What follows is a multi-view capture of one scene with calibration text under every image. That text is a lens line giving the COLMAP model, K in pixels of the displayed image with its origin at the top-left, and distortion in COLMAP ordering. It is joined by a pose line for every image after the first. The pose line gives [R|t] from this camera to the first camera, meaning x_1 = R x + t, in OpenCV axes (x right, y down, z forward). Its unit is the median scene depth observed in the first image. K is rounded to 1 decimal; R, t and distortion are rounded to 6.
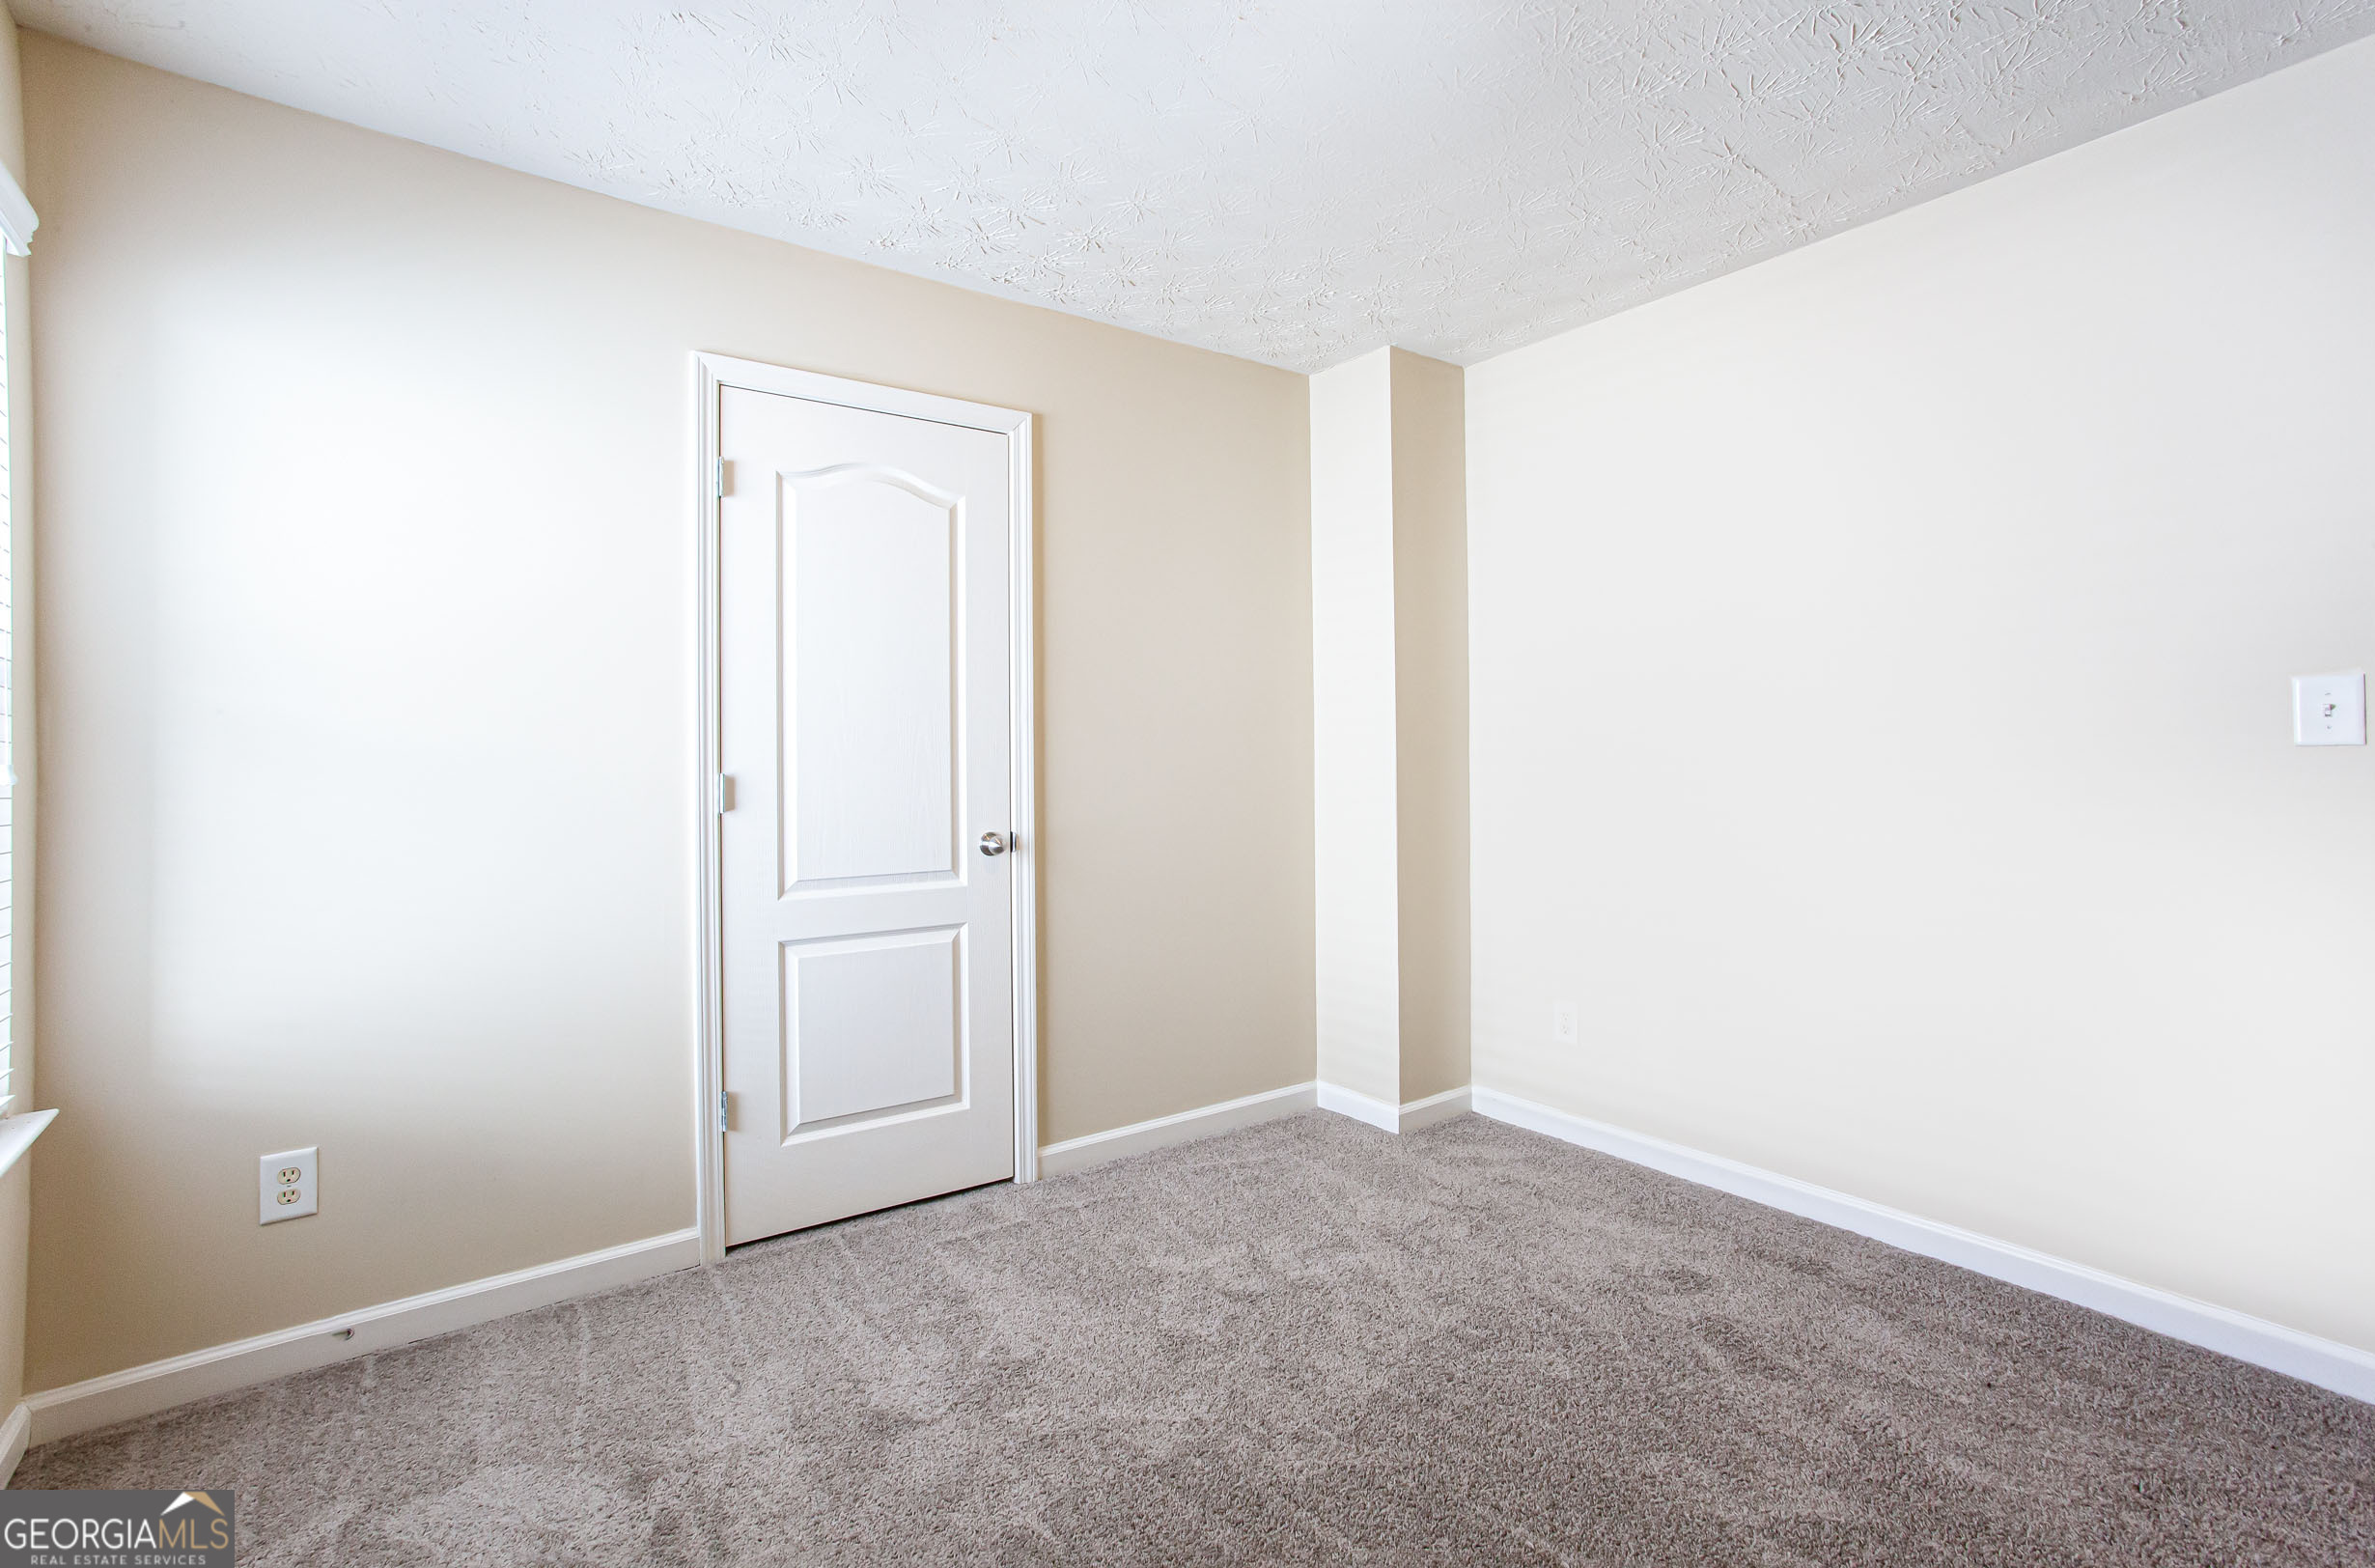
lens RADIAL K [[1114.2, 0, 1183.3], [0, 1114.2, 750.3], [0, 0, 1]] dist [0.000624, 0.000746]
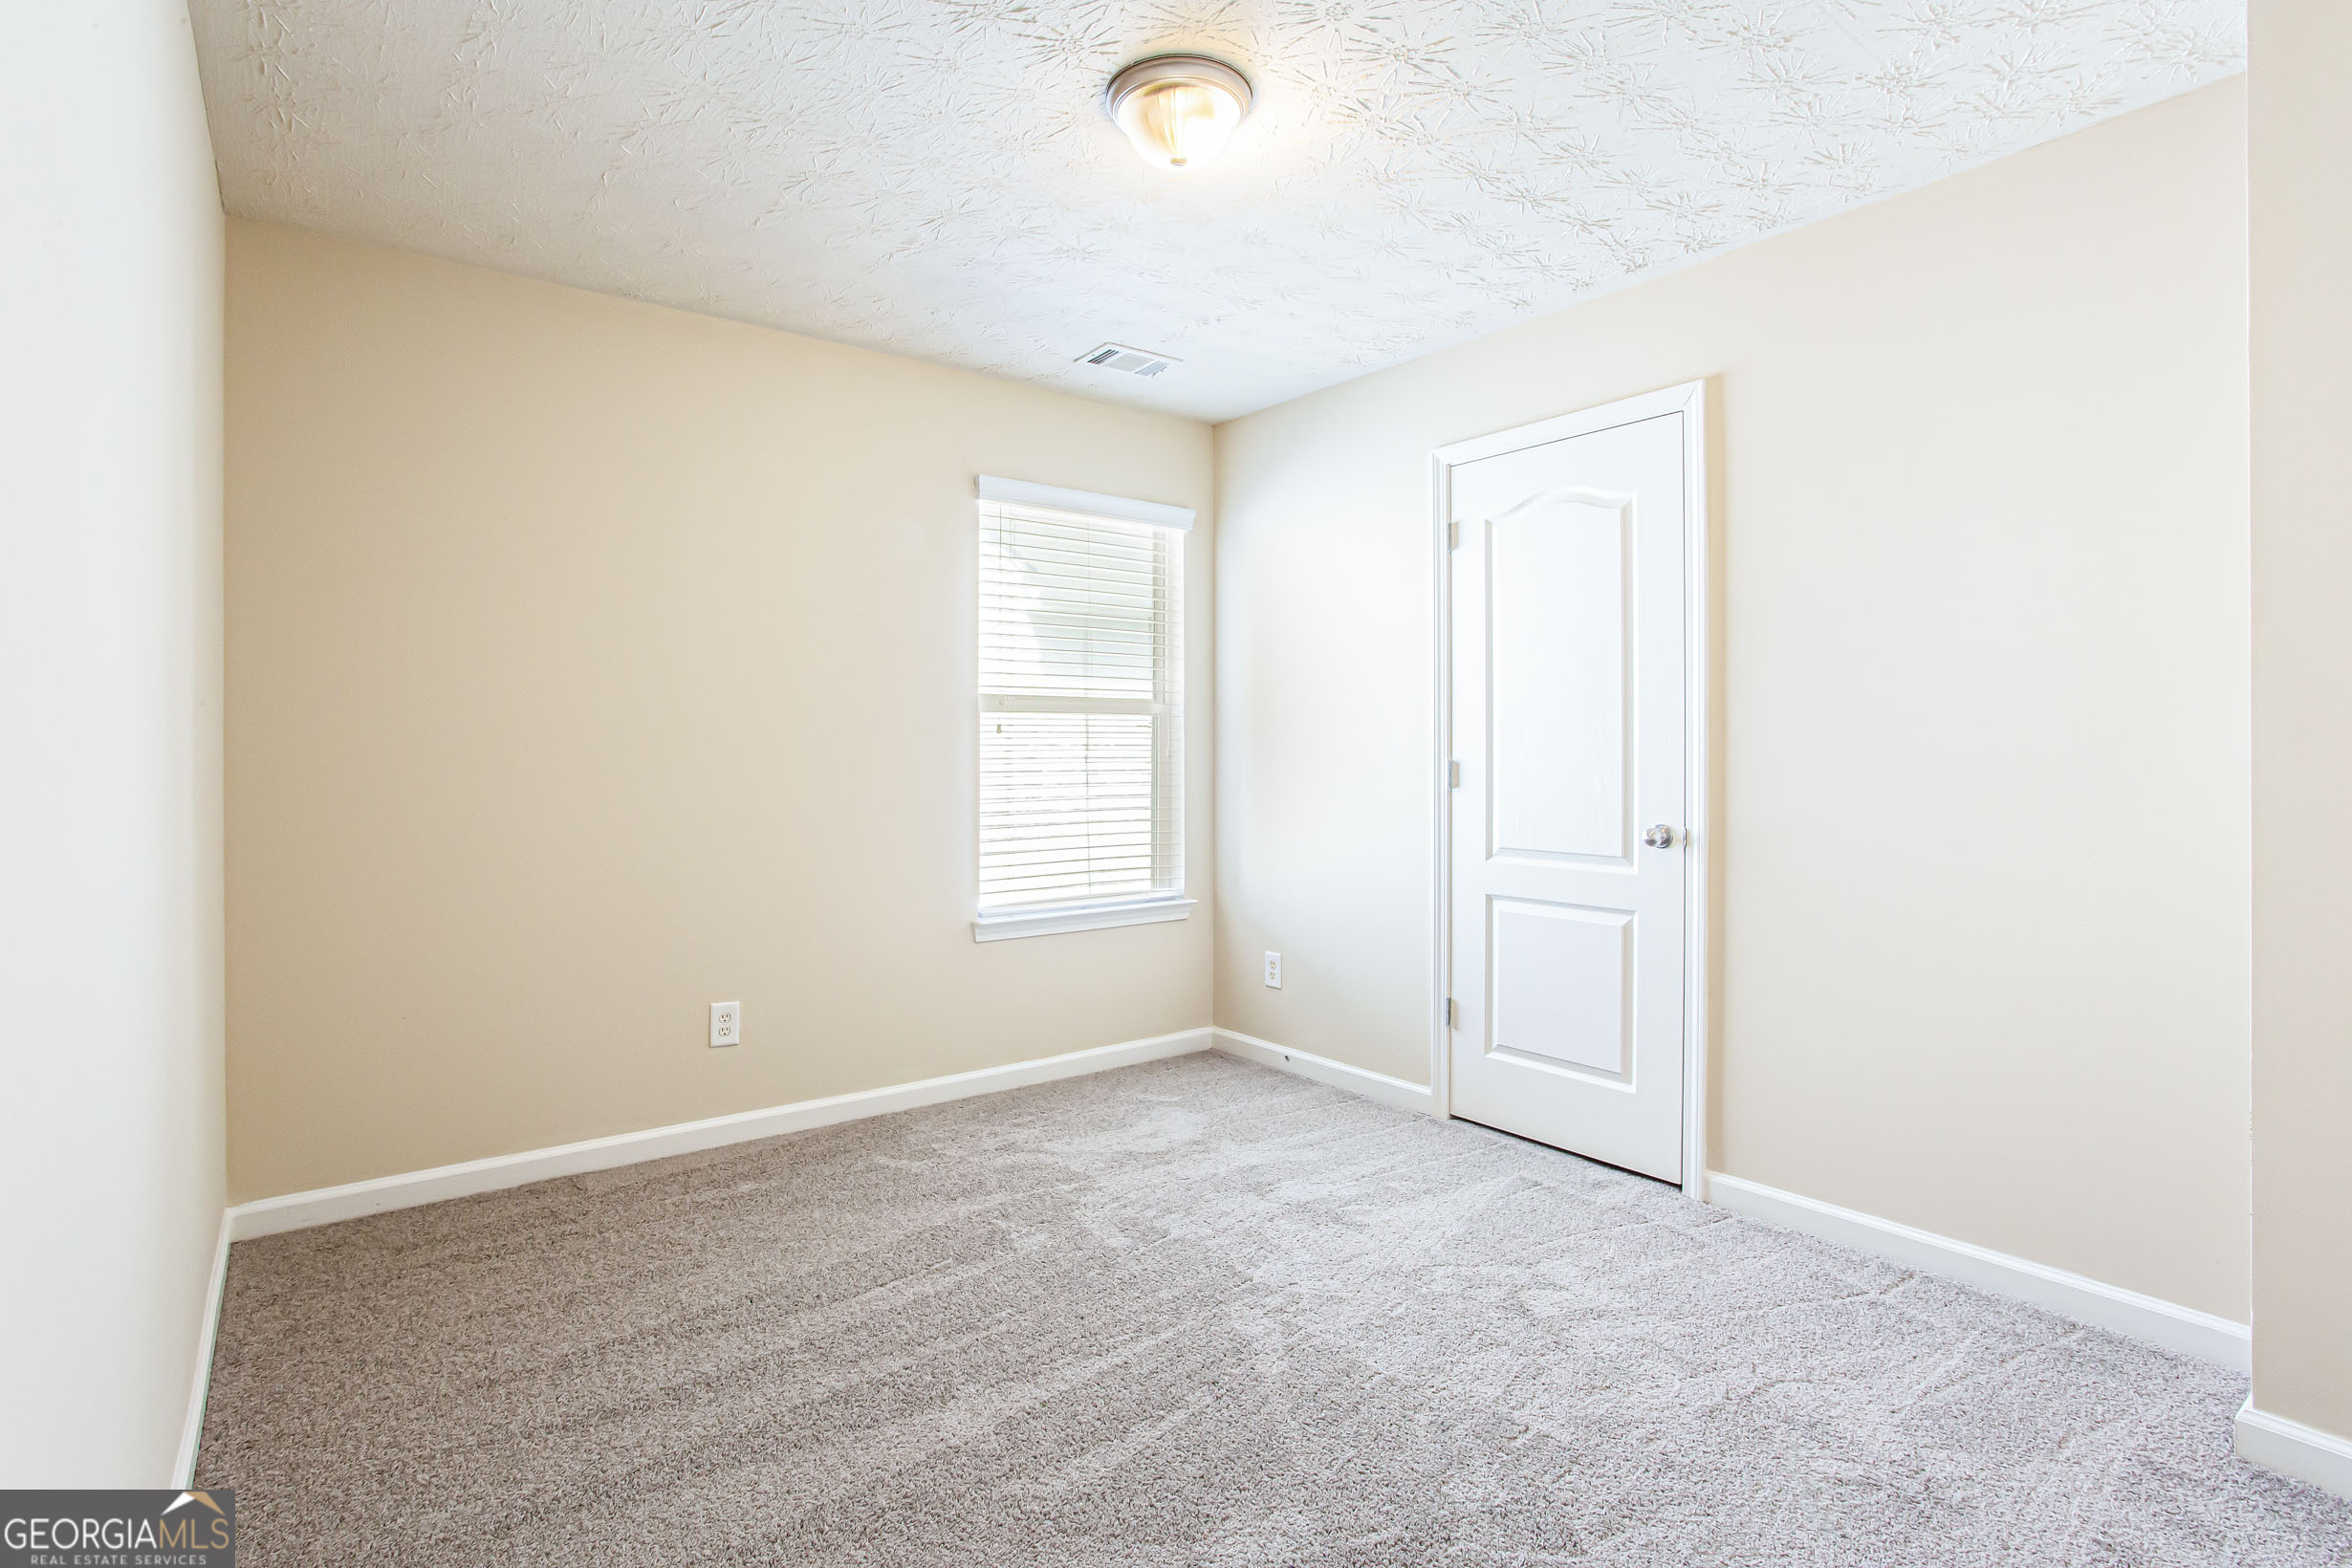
lens RADIAL K [[1157.4, 0, 1166.6], [0, 1157.4, 765.5], [0, 0, 1]] dist [-0.040560, 0.020757]
pose [[0.032729, 0.016246, -0.999332, 0.921780], [-0.001308, 0.999868, 0.016211, 0.006314], [0.999463, 0.000777, 0.032746, 0.594663]]
